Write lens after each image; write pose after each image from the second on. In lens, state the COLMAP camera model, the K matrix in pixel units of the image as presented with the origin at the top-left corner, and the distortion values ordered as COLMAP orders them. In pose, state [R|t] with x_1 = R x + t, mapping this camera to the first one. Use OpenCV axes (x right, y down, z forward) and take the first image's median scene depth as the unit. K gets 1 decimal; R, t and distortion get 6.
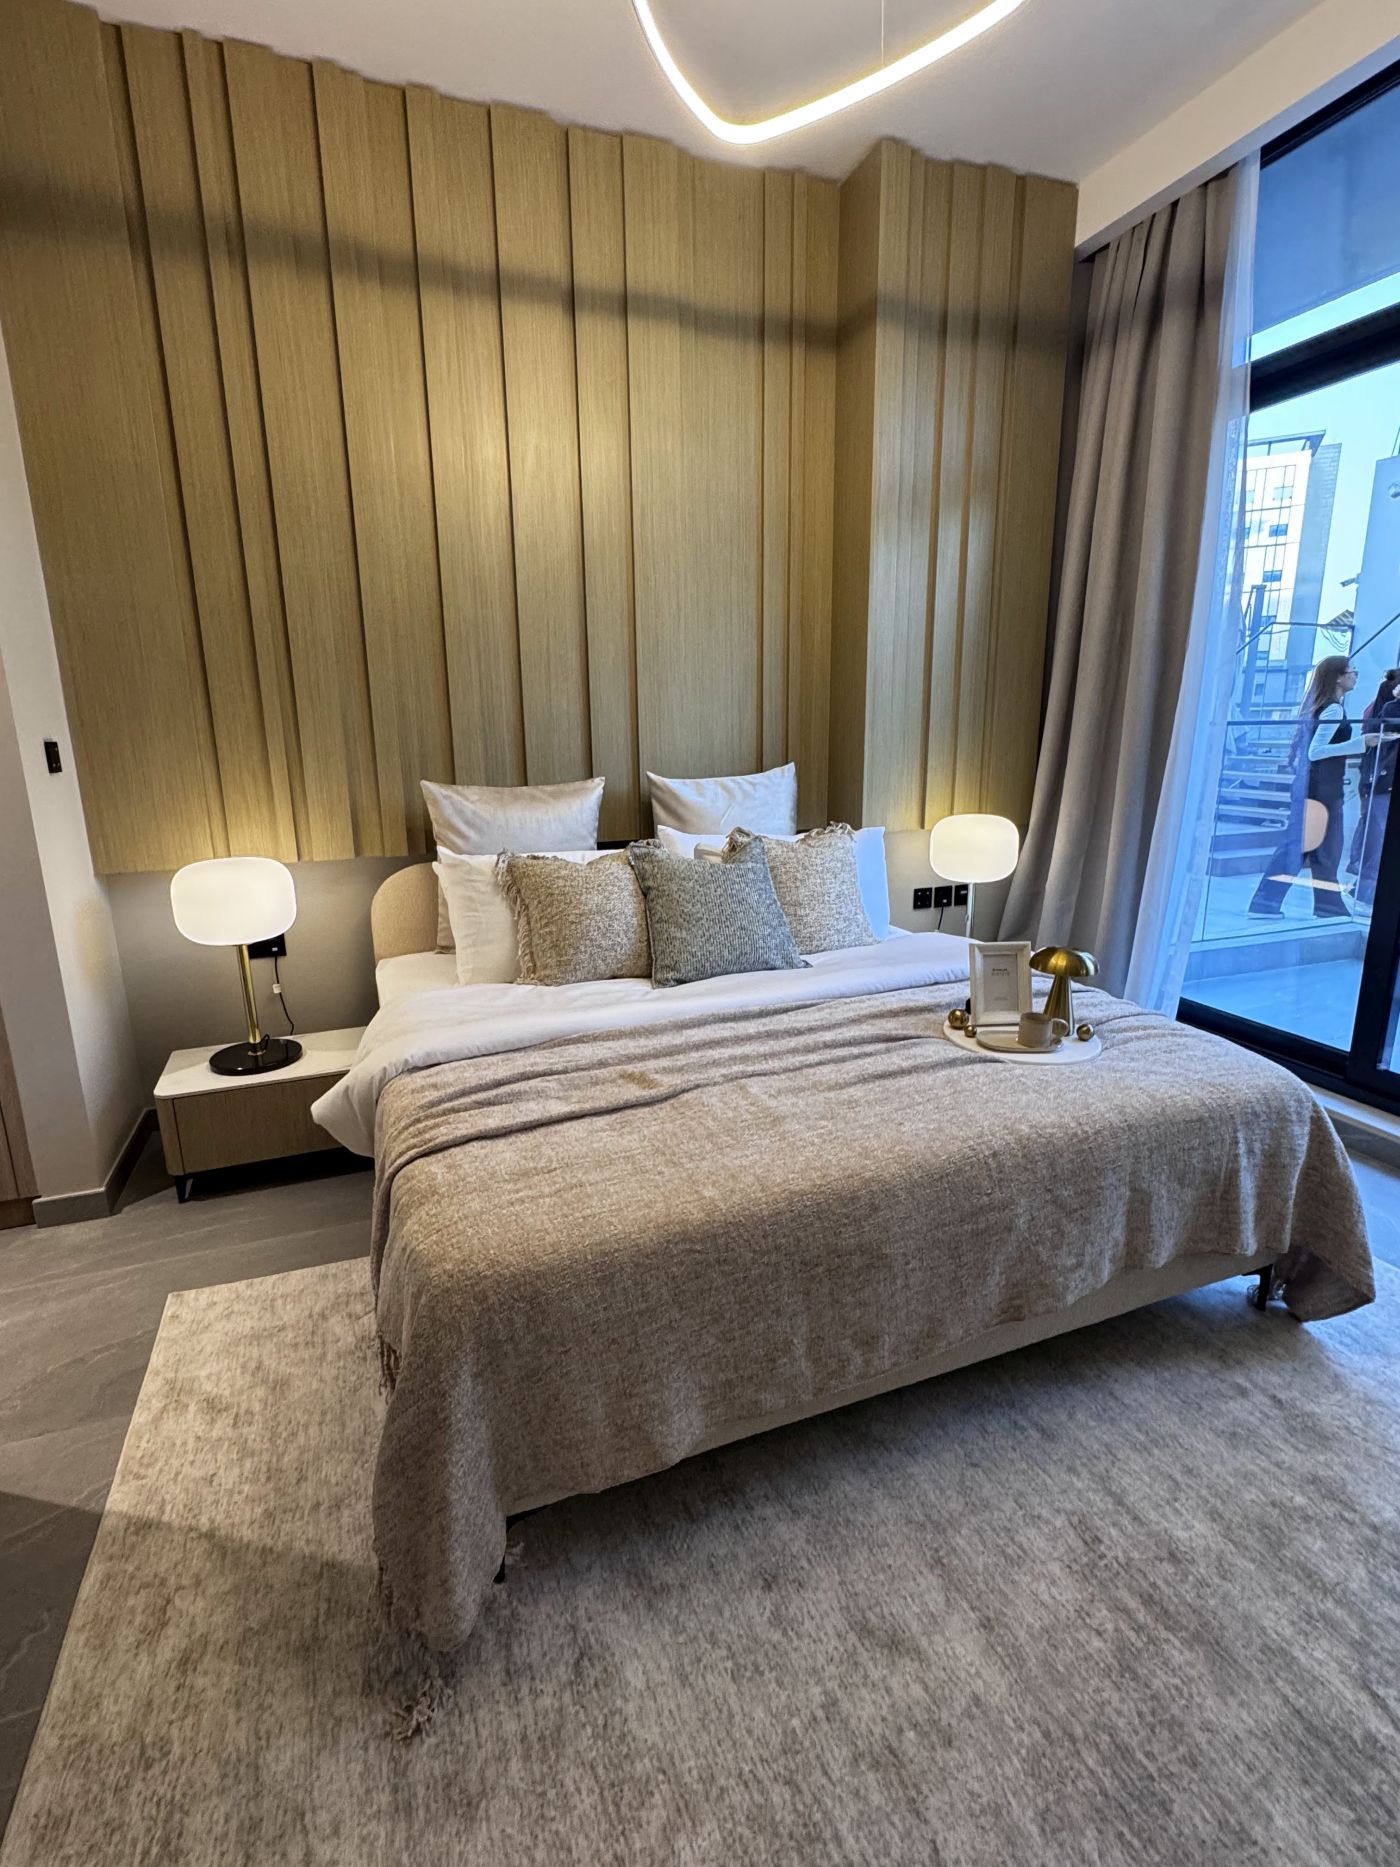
lens RADIAL K [[907.3, 0, 699.3], [0, 907.3, 936.0], [0, 0, 1]] dist [0.003946, 0.000946]
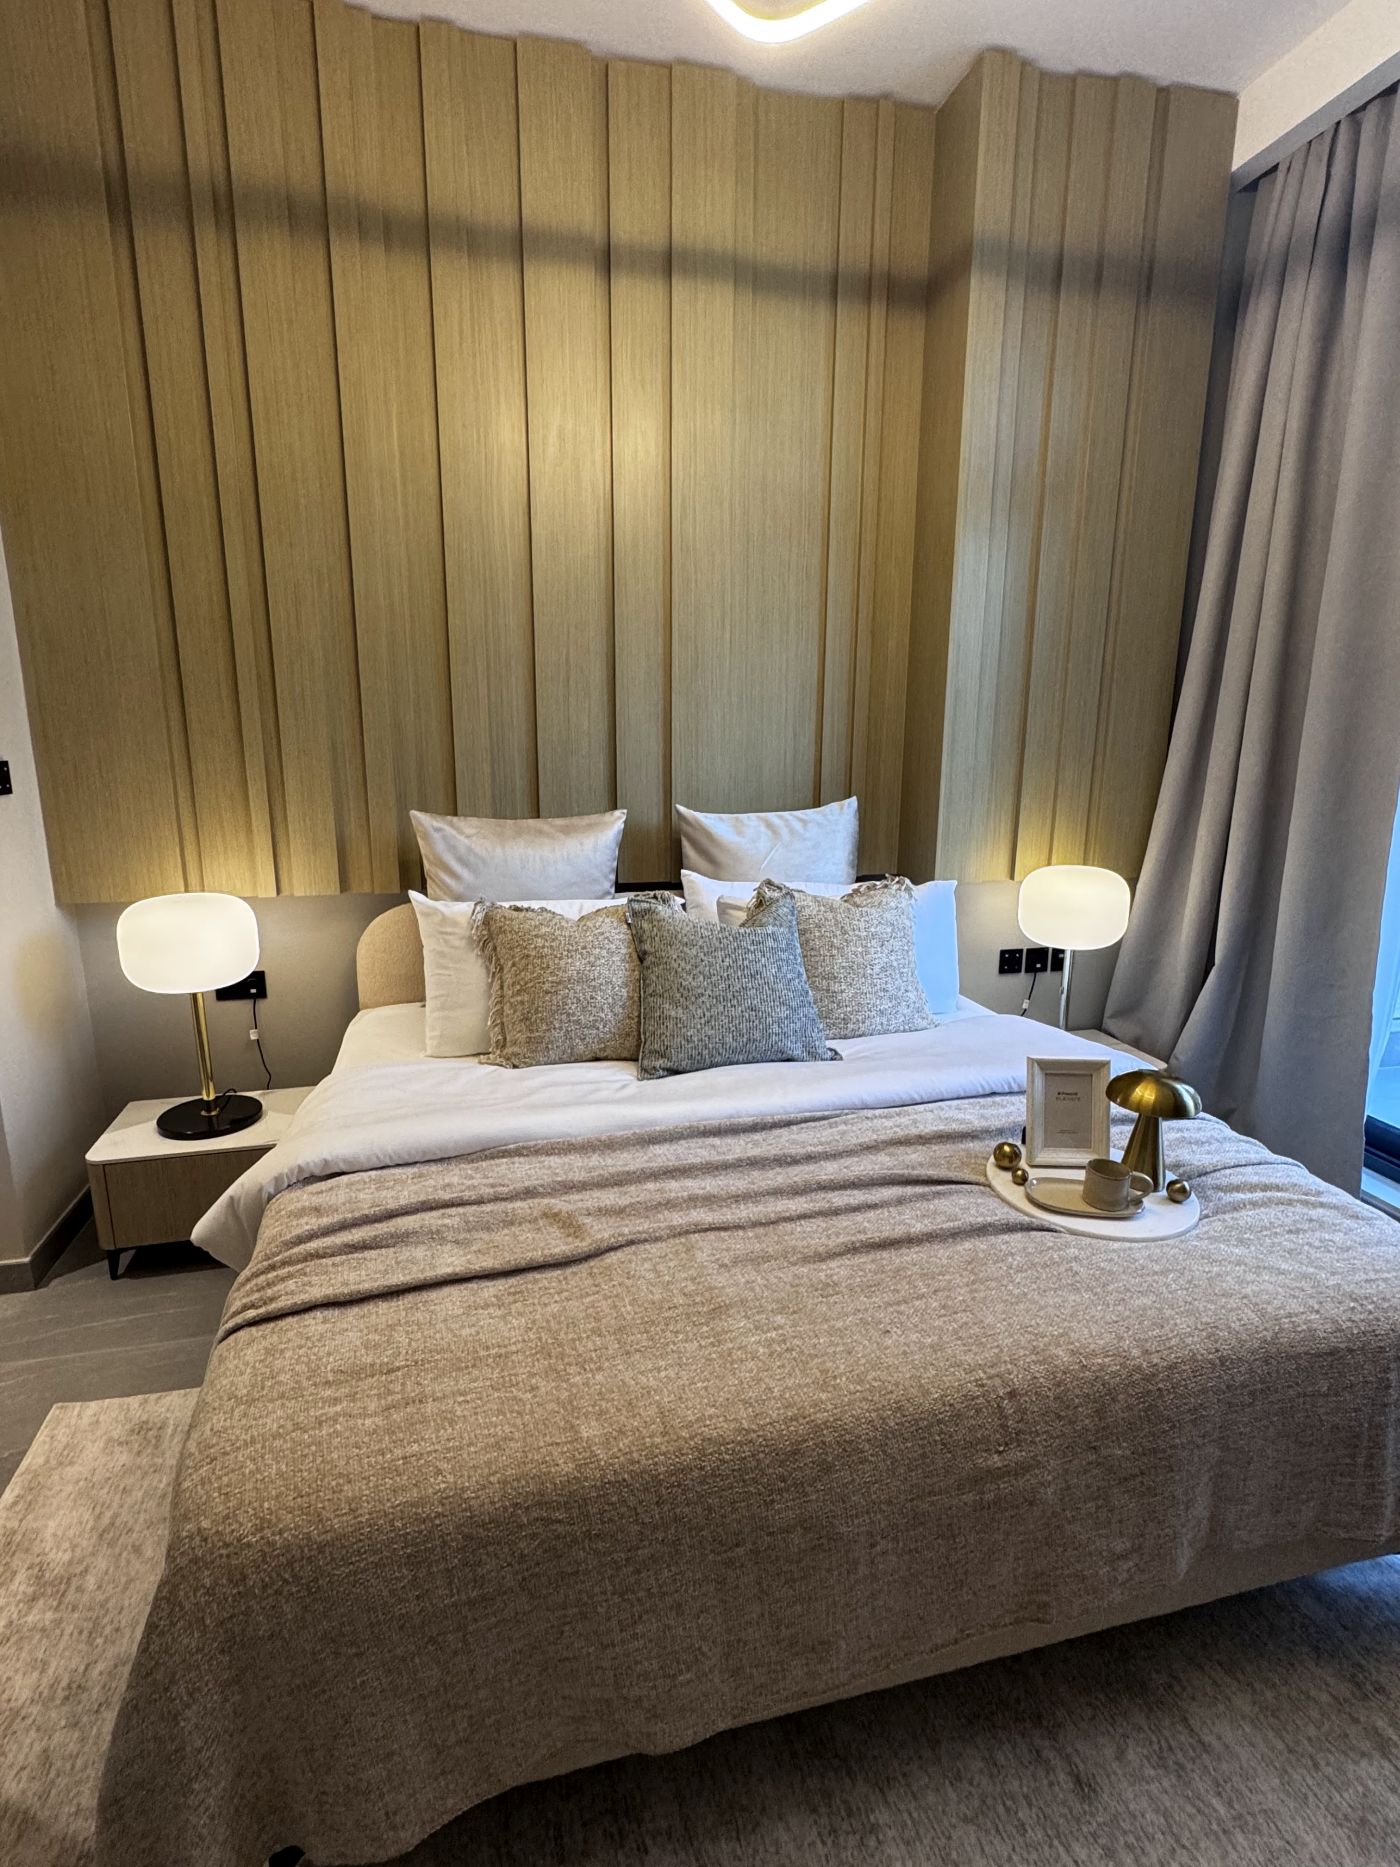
lens RADIAL K [[948.5, 0, 699.6], [0, 948.5, 937.2], [0, 0, 1]] dist [0.003533, -0.000513]
pose [[0.991516, 0.045950, -0.121595, 0.095258], [-0.047382, 0.998837, -0.008914, -0.059454], [0.121044, 0.014599, 0.992540, 0.139665]]
